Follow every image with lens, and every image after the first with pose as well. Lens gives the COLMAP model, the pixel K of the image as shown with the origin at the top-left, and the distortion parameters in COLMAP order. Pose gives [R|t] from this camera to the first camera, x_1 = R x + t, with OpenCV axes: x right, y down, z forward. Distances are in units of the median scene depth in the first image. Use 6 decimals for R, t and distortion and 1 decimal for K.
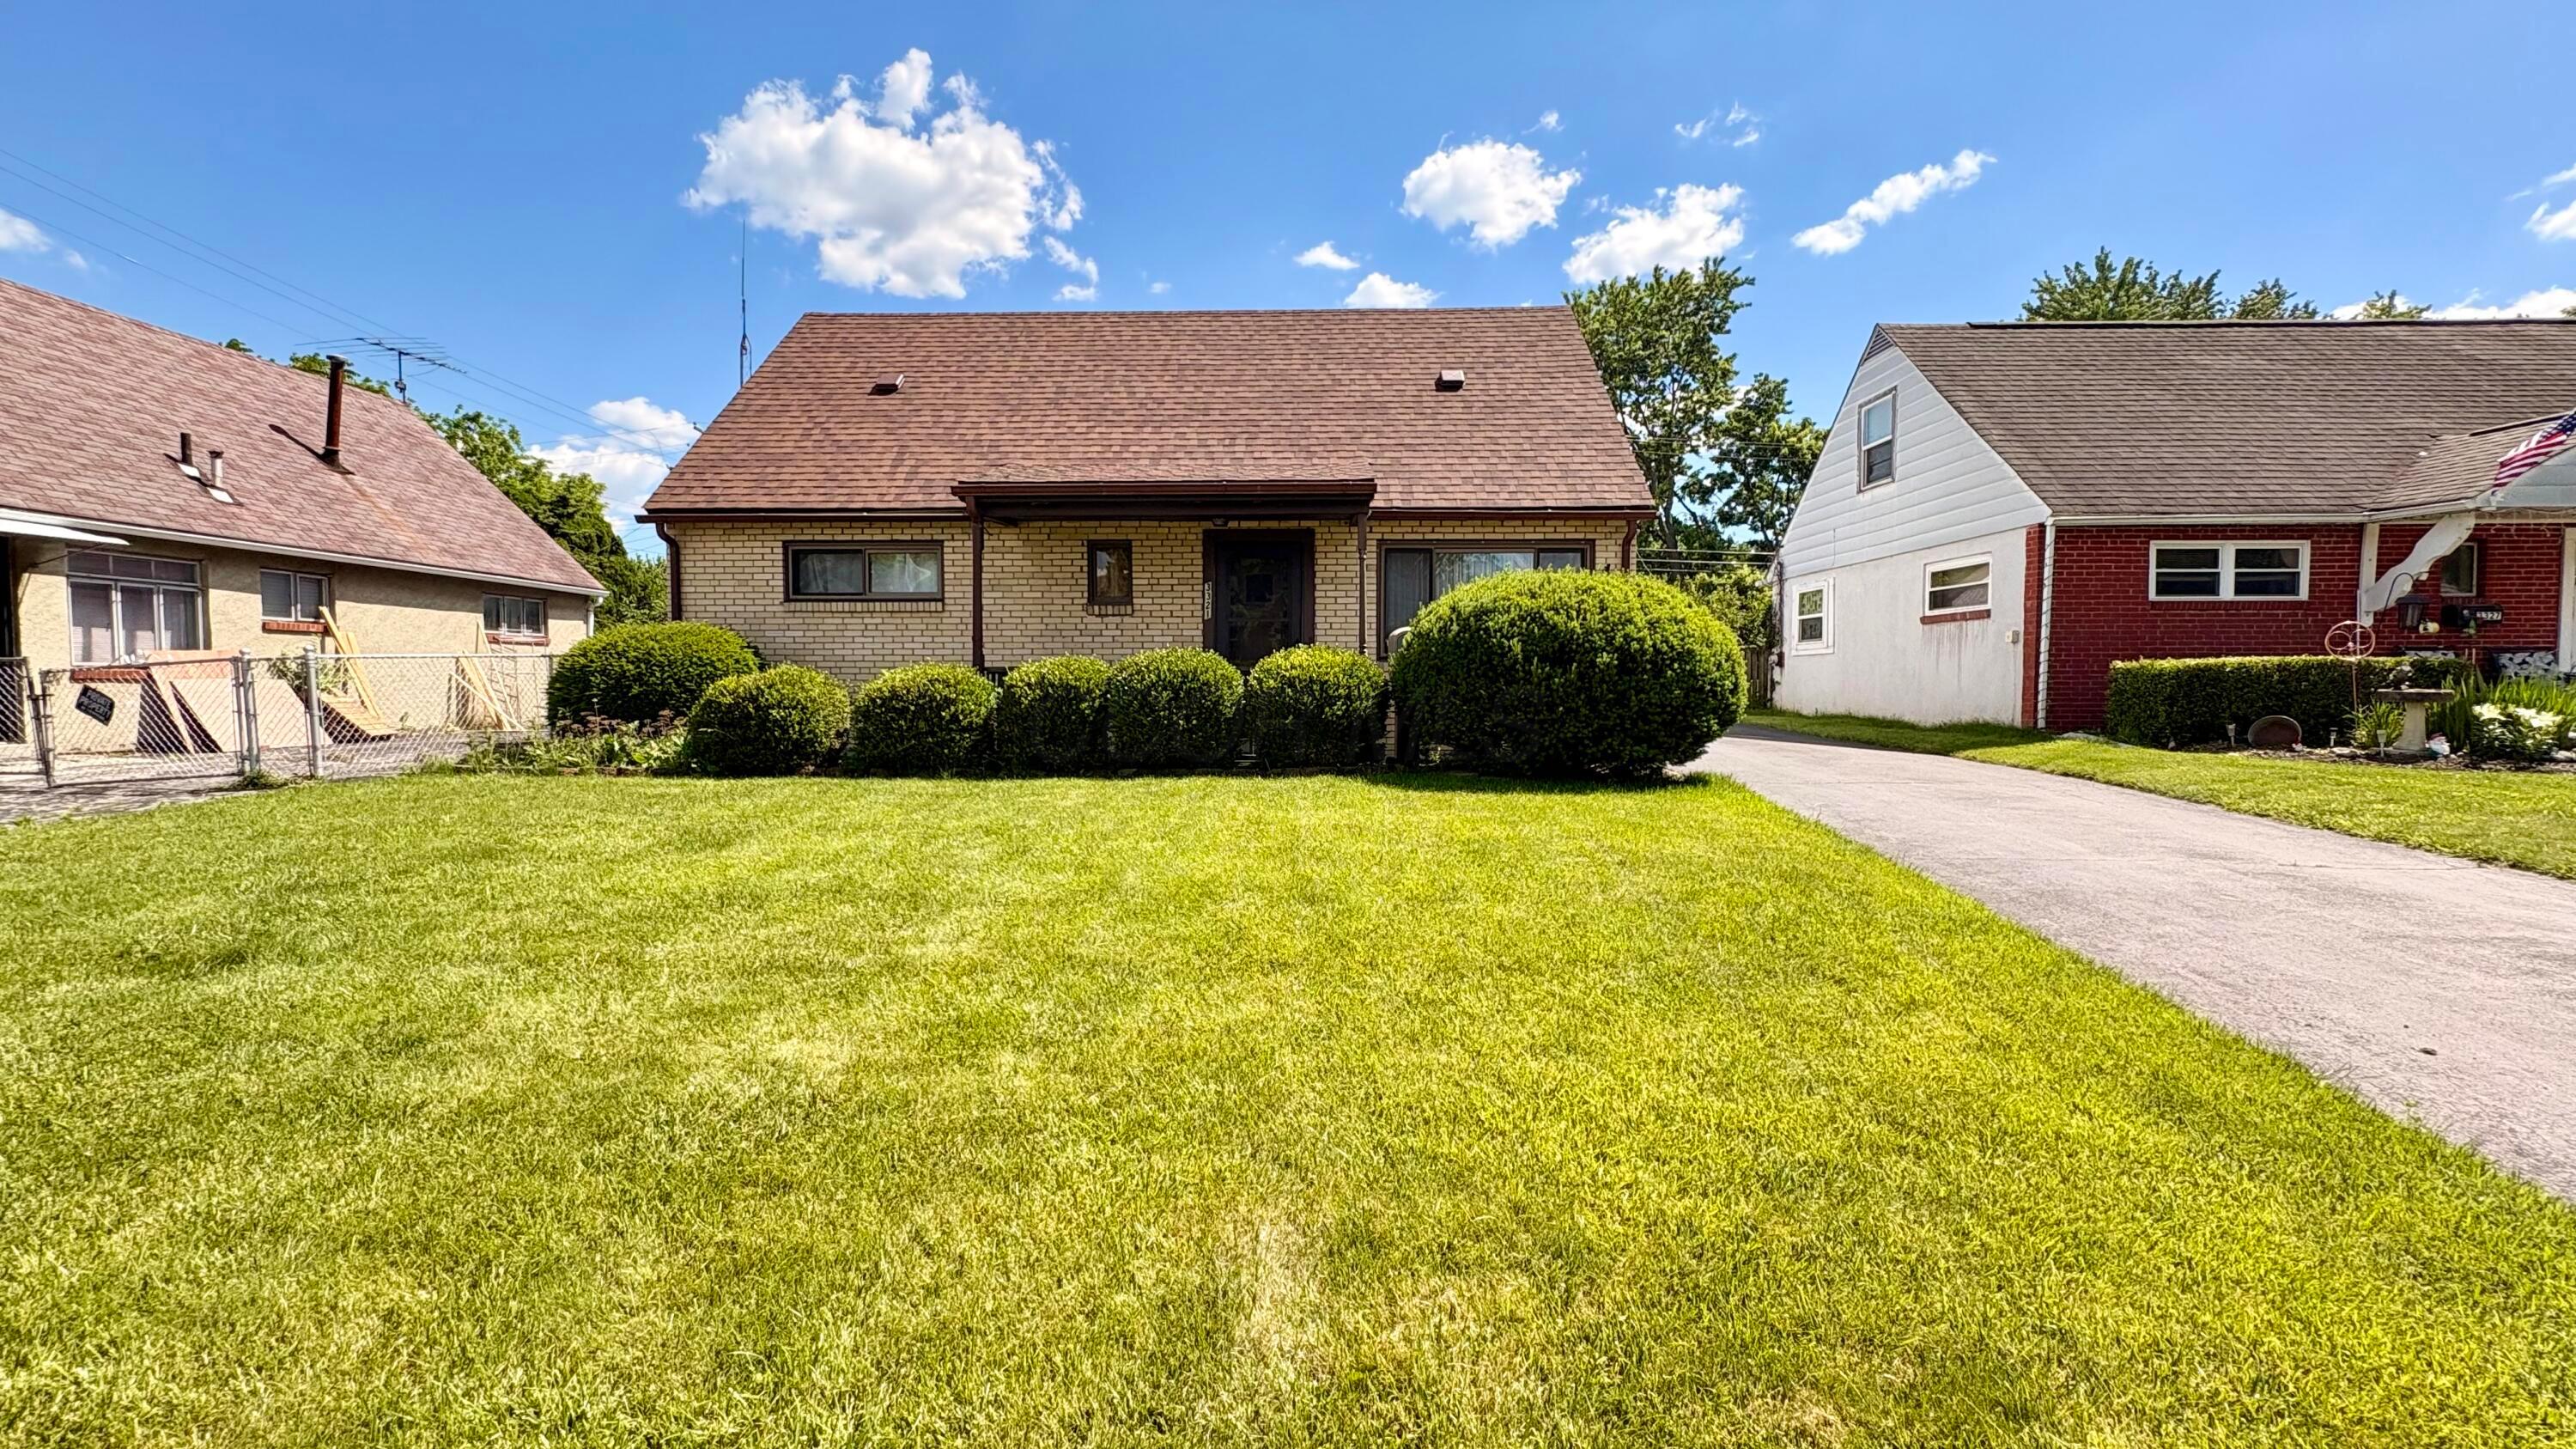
lens RADIAL K [[1027.0, 0, 1288.0], [0, 1027.0, 724.5], [0, 0, 1]] dist [-0.000498, -0.000231]
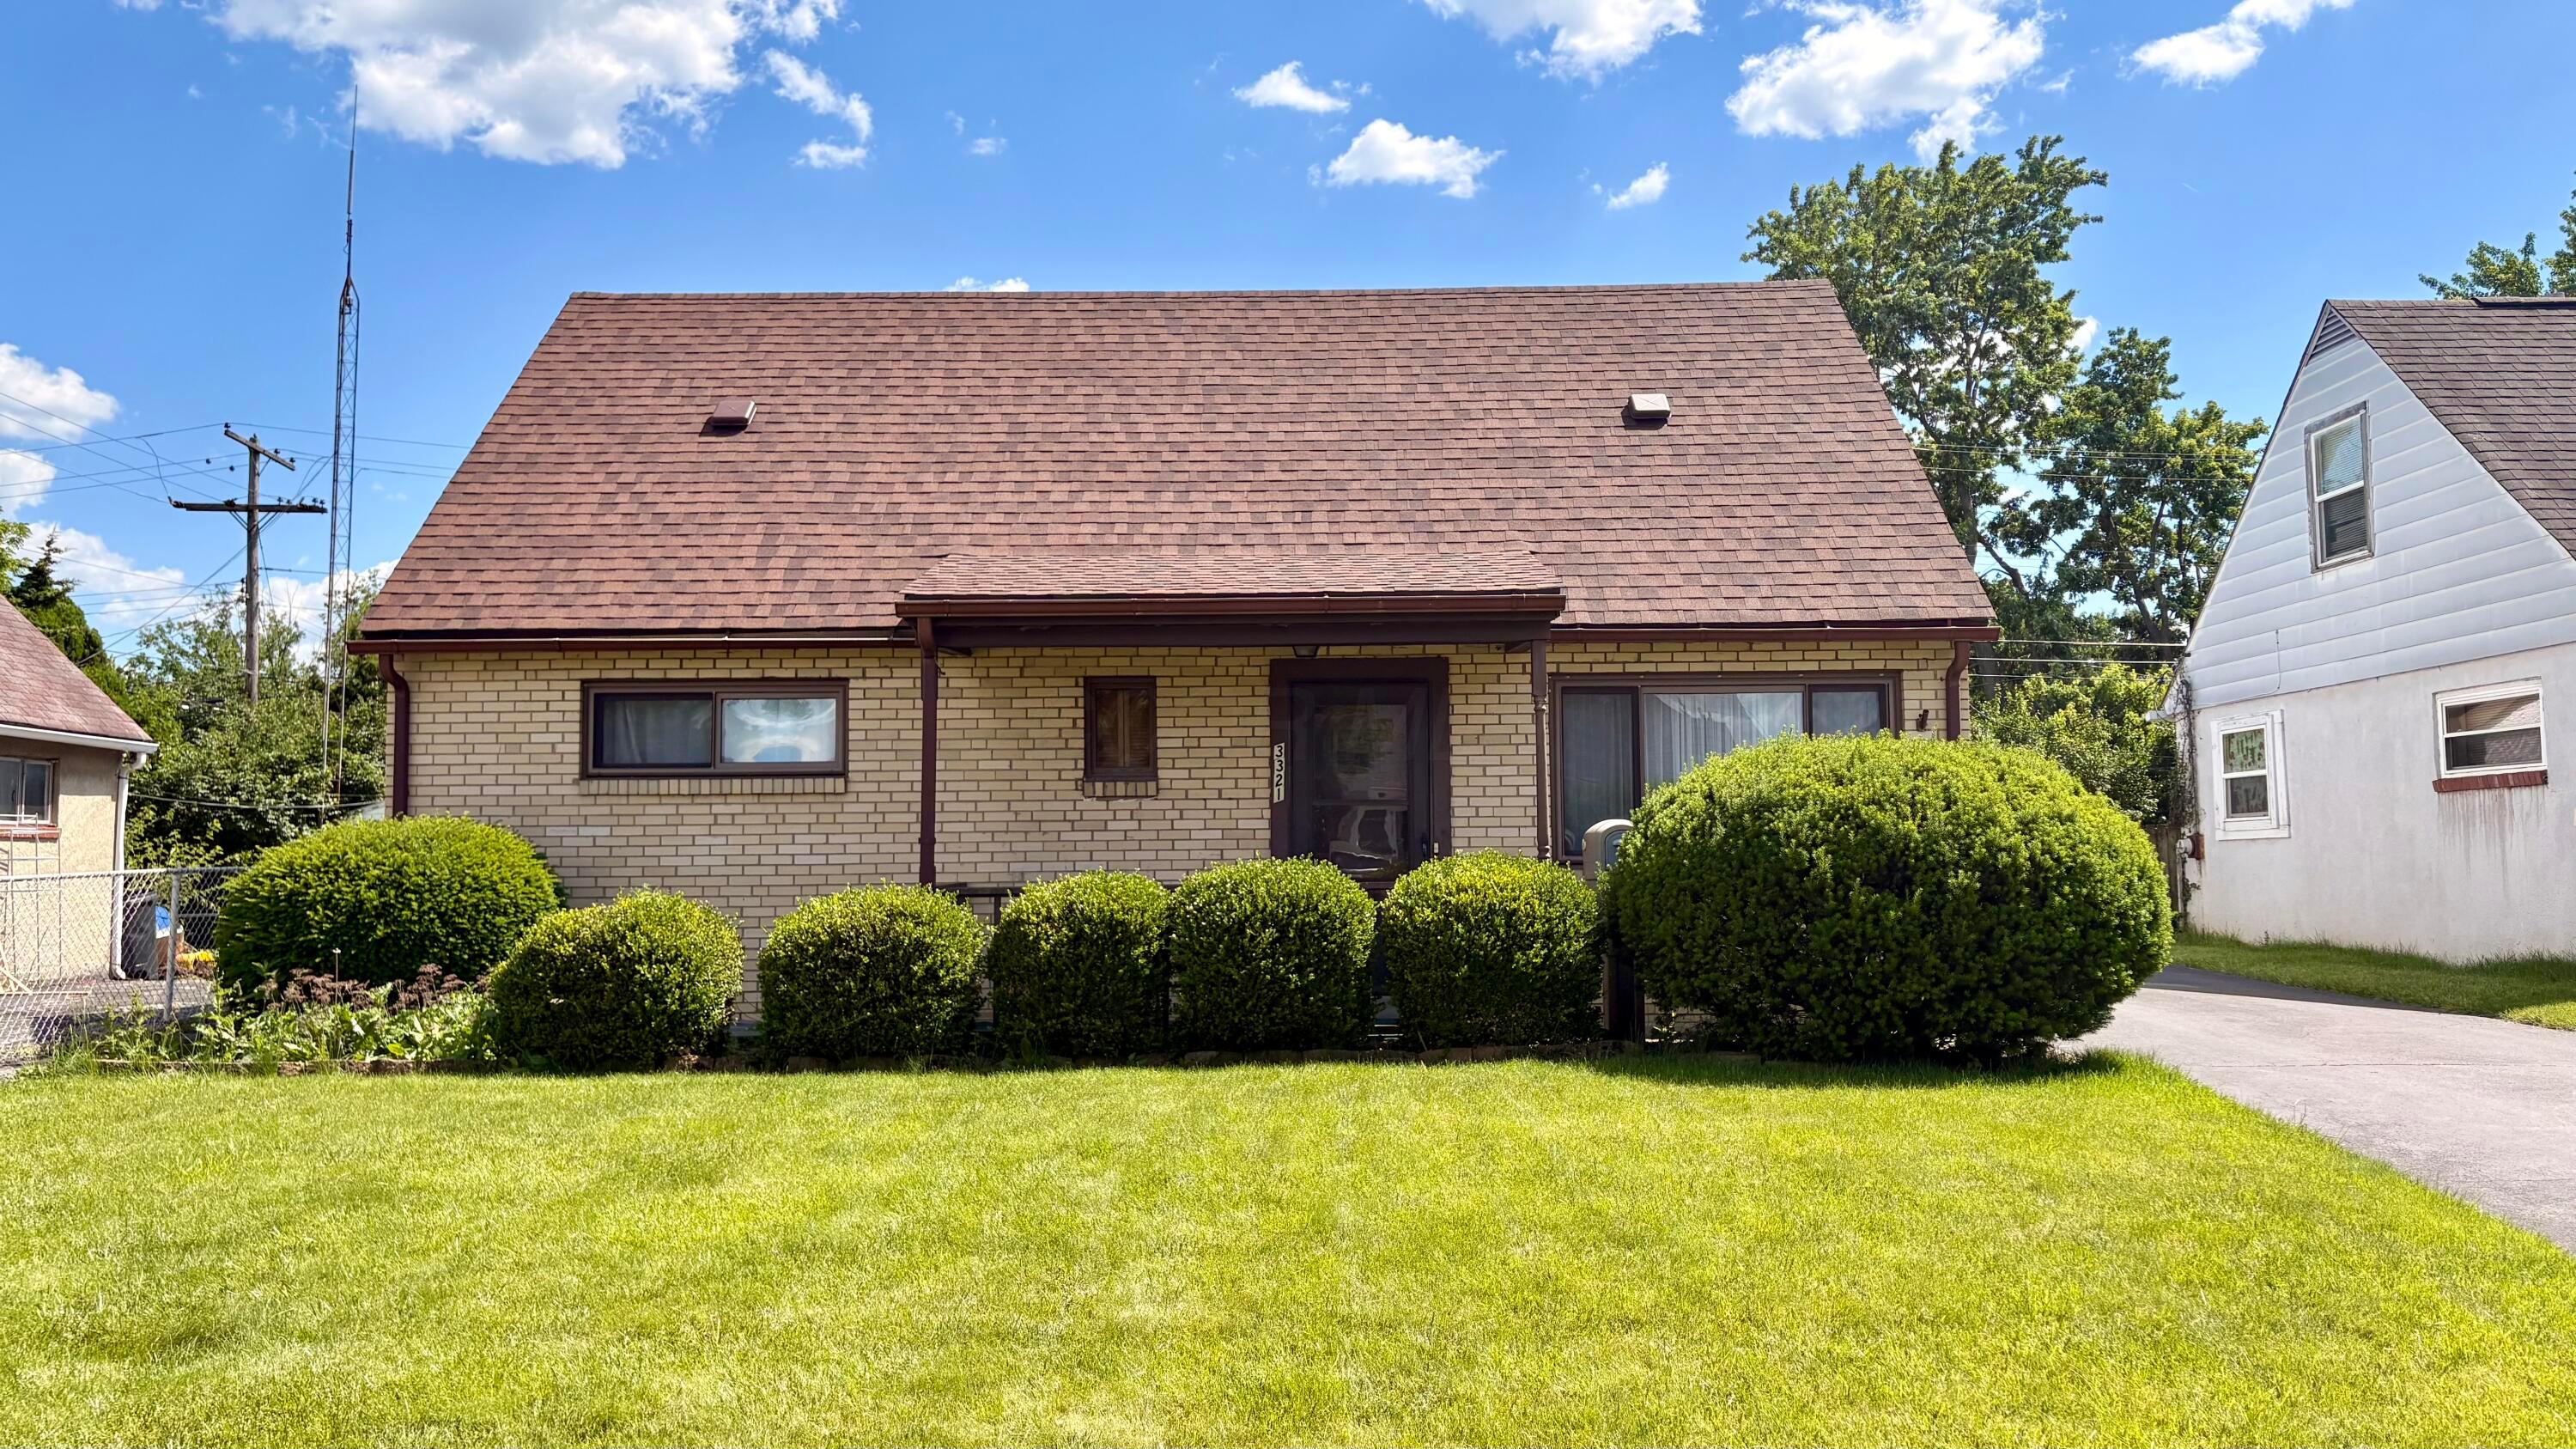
lens RADIAL K [[1933.2, 0, 1284.8], [0, 1933.2, 737.7], [0, 0, 1]] dist [0.050421, -0.053981]
pose [[0.999801, -0.007342, 0.018551, -0.097652], [0.009330, 0.993946, -0.109474, -0.014110], [-0.017635, 0.109626, 0.993817, -0.162116]]
